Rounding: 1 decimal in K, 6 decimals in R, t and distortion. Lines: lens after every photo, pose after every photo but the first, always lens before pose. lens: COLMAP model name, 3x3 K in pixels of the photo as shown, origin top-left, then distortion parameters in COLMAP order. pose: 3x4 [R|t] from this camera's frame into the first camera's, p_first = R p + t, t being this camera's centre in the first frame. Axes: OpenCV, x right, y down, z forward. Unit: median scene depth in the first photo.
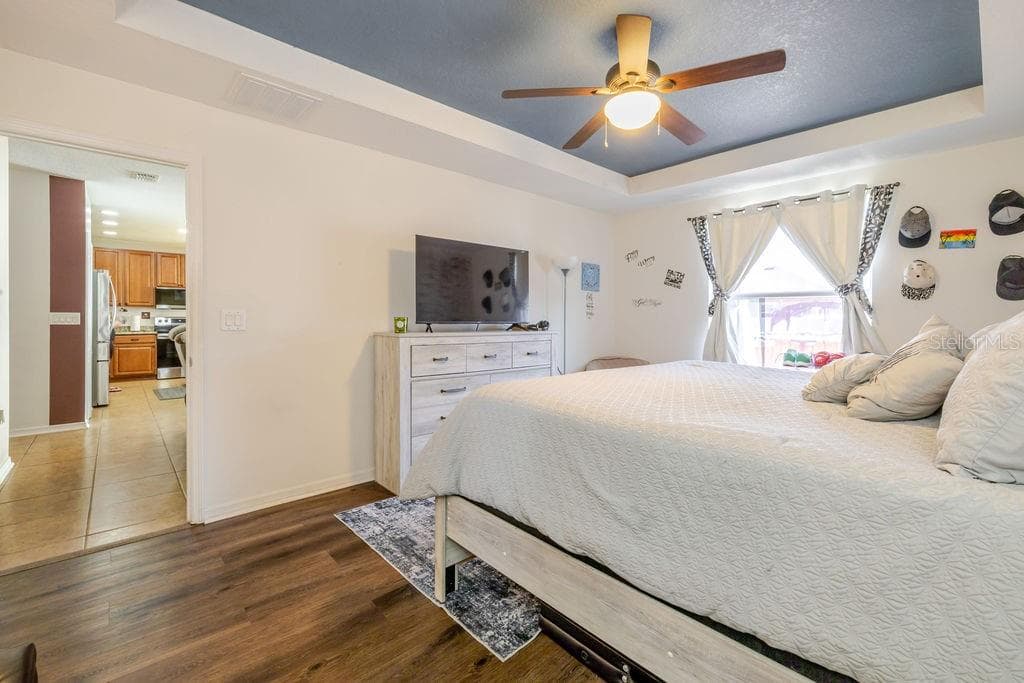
lens RADIAL K [[436.5, 0, 509.9], [0, 436.5, 329.8], [0, 0, 1]] dist [0.001658, 0.001038]
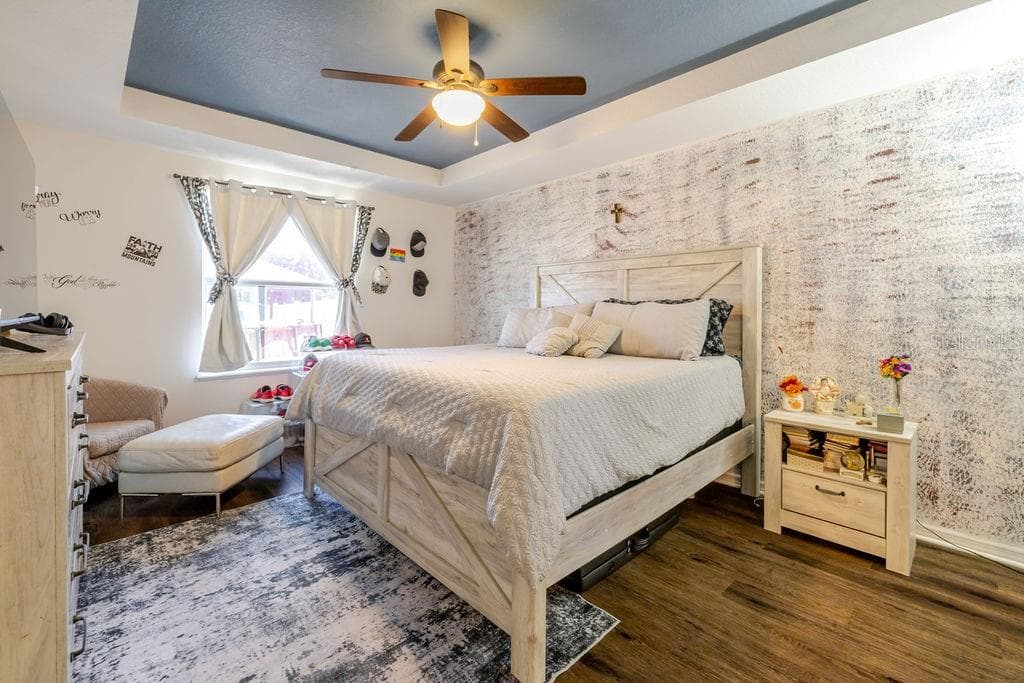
lens RADIAL K [[436.5, 0, 526.2], [0, 436.5, 316.9], [0, 0, 1]] dist [0.001658, 0.001038]
pose [[-0.029956, -0.026468, 0.999201, -1.060536], [0.023142, 0.999363, 0.027166, -0.044922], [-0.999283, 0.023937, -0.029324, 1.213534]]
